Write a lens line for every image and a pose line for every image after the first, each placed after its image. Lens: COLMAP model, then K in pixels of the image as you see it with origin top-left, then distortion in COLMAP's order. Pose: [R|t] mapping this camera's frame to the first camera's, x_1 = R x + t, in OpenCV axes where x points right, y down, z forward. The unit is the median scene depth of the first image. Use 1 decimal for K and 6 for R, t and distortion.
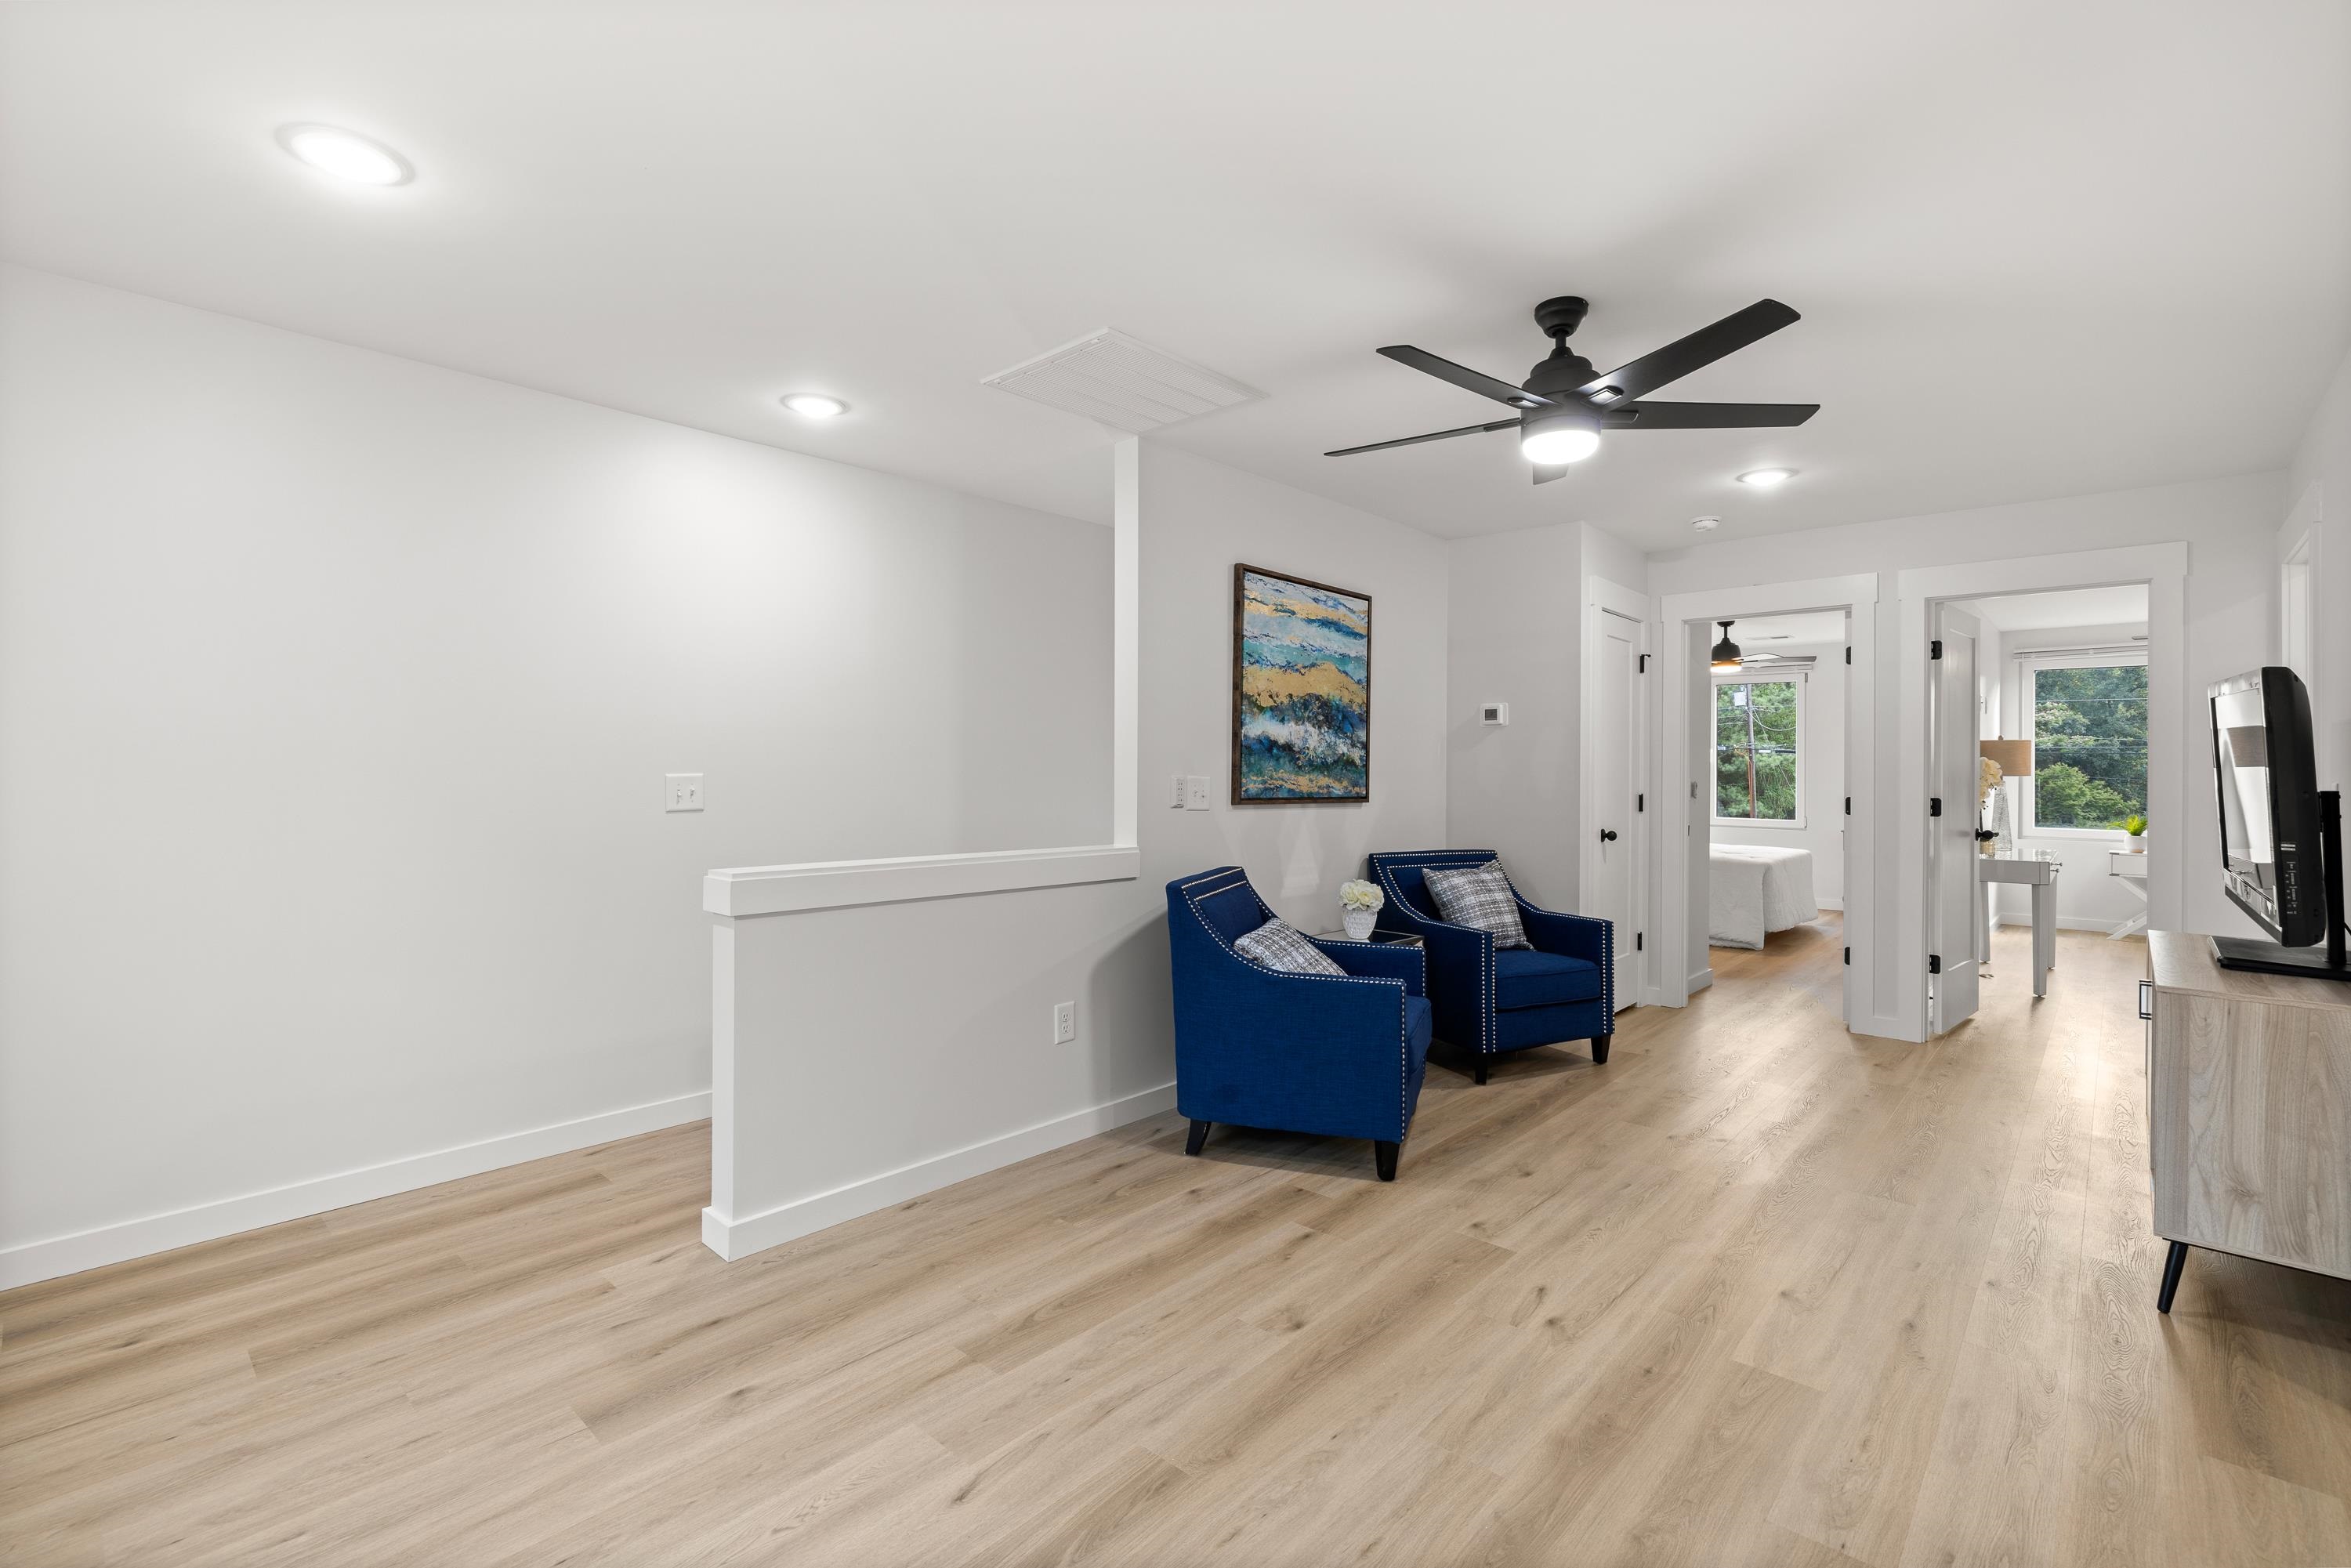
lens RADIAL K [[1038.8, 0, 1169.3], [0, 1038.8, 770.1], [0, 0, 1]] dist [-0.008772, 0.003981]
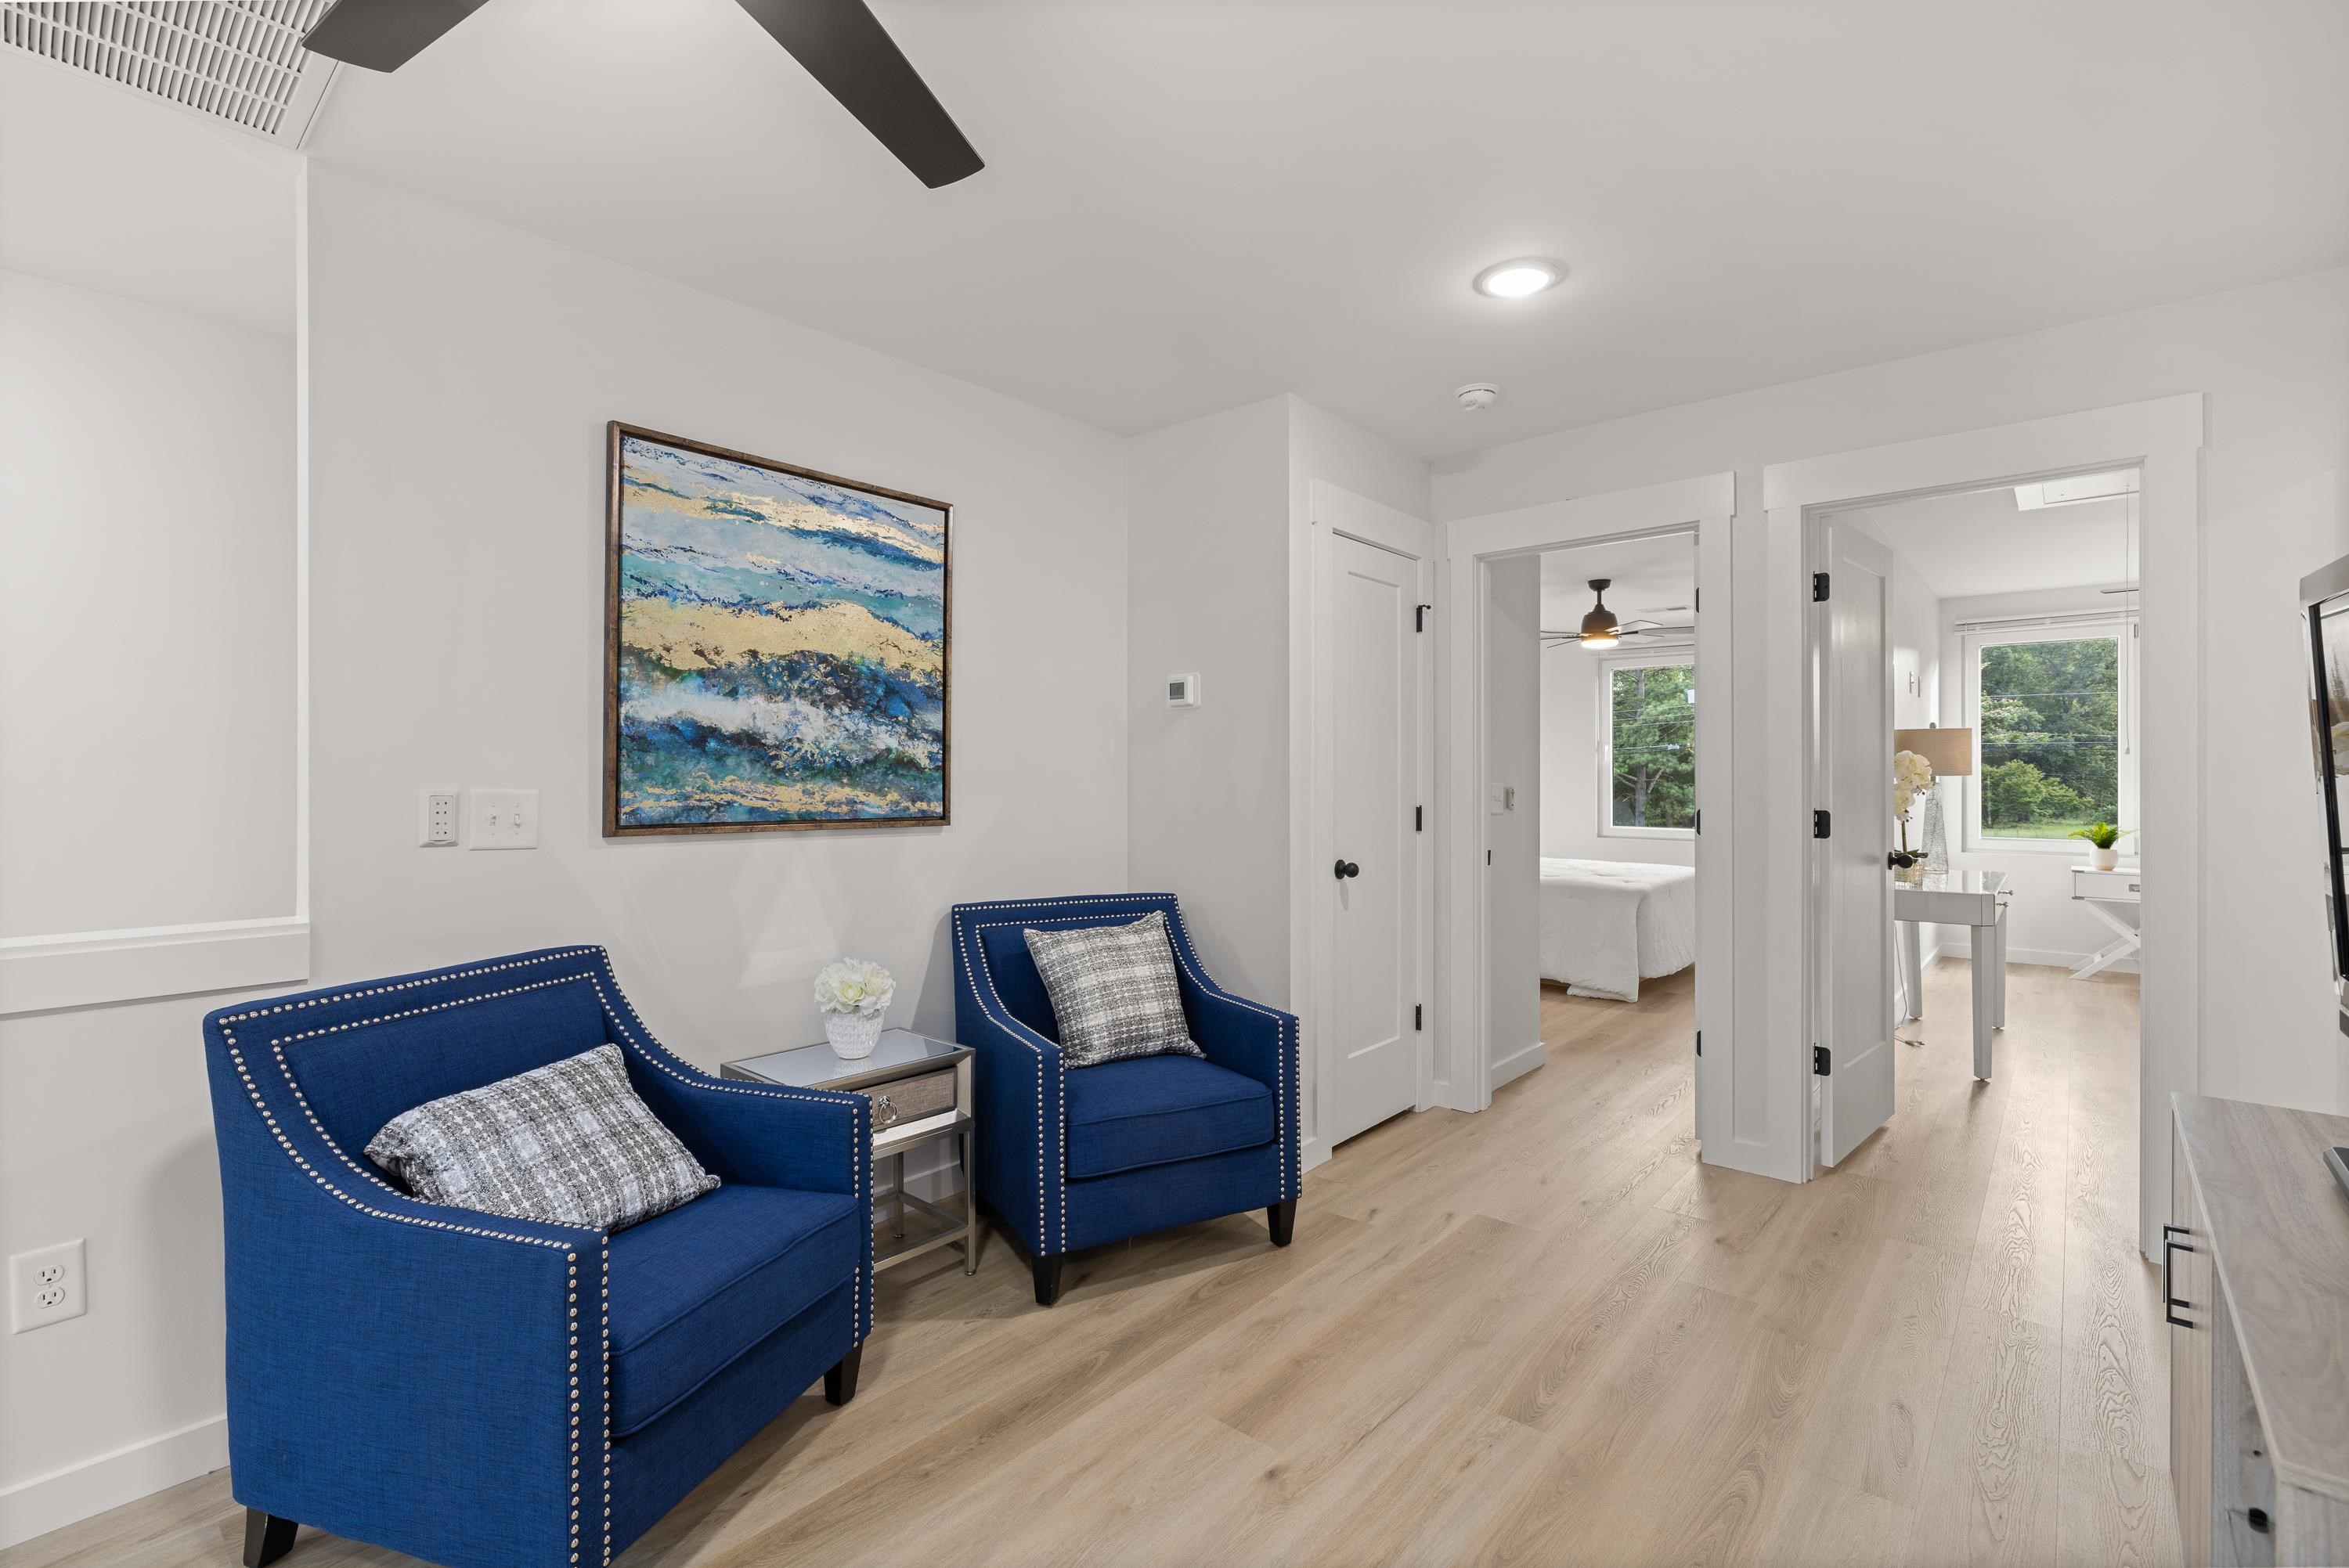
lens RADIAL K [[1037.9, 0, 1175.4], [0, 1037.9, 775.9], [0, 0, 1]] dist [-0.008772, 0.003981]
pose [[0.999578, -0.008449, 0.027785, 0.342748], [0.008412, 0.999964, 0.001466, 0.000936], [-0.027797, -0.001232, 0.999613, 0.387984]]
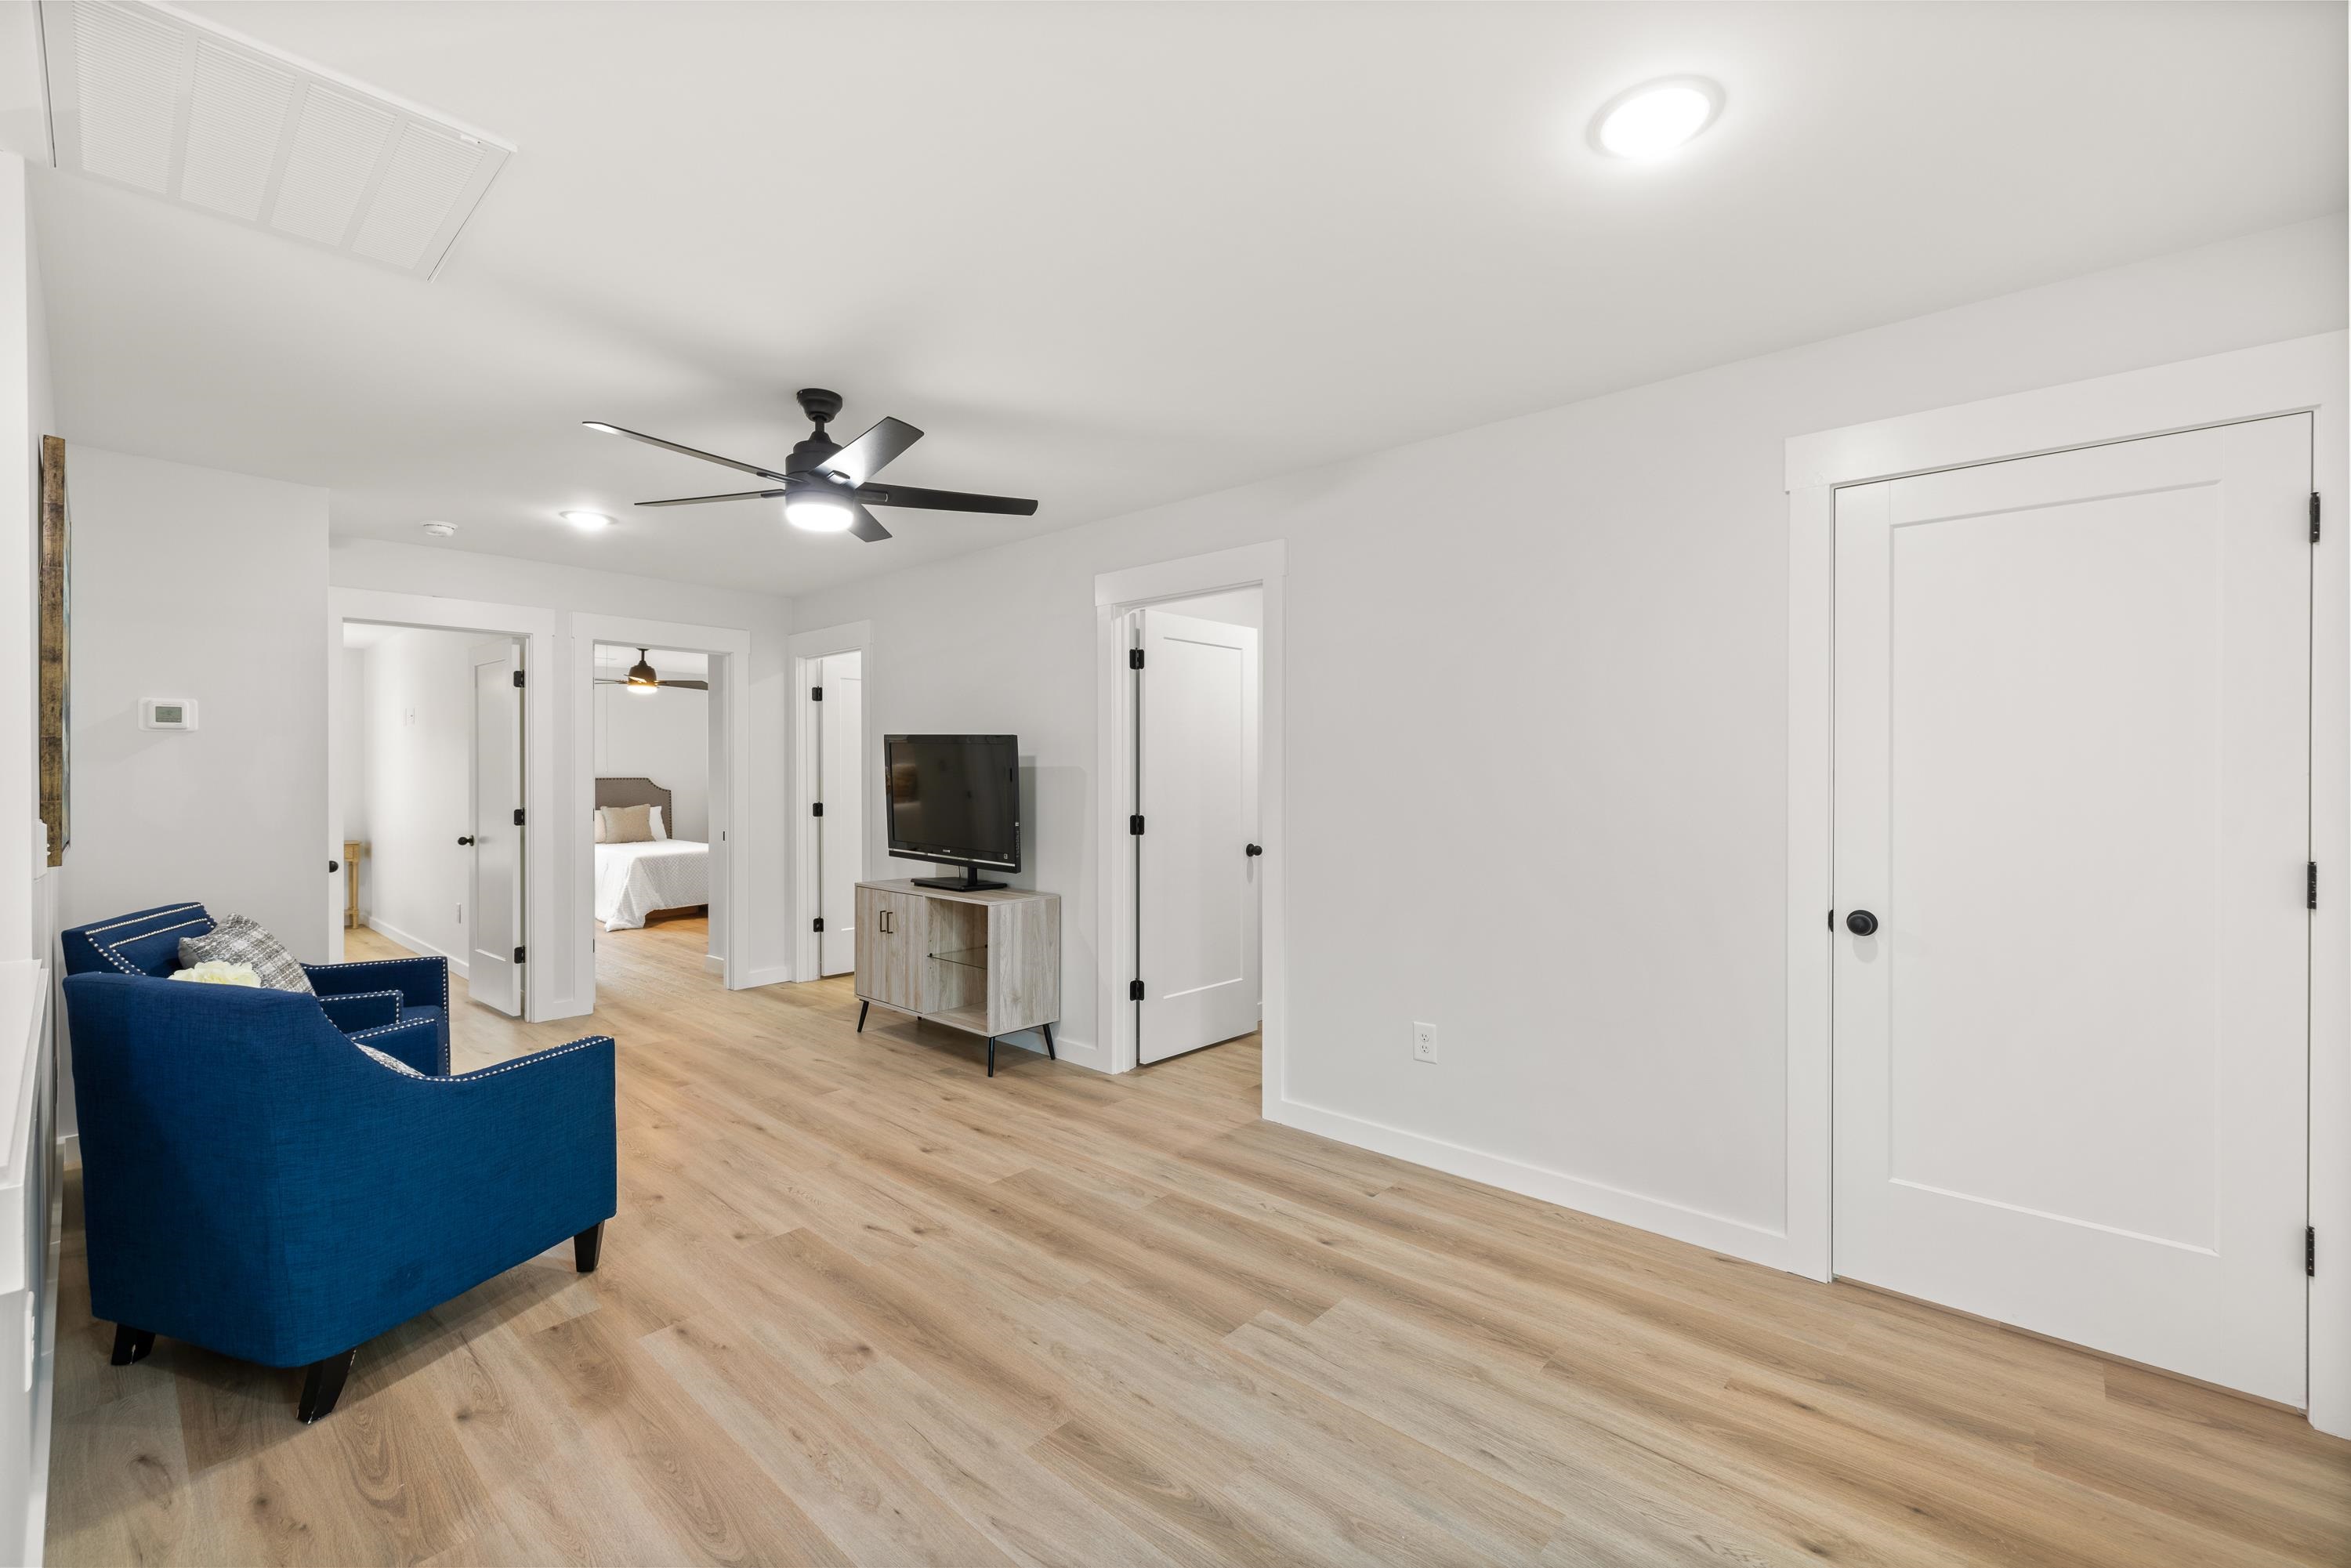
lens RADIAL K [[994.7, 0, 1168.7], [0, 994.7, 772.6], [0, 0, 1]] dist [0.003869, -0.000837]
pose [[-0.011209, -0.004586, 0.999927, -0.455184], [0.001578, 0.999988, 0.004604, -0.018207], [-0.999936, 0.001629, -0.011201, 0.378161]]
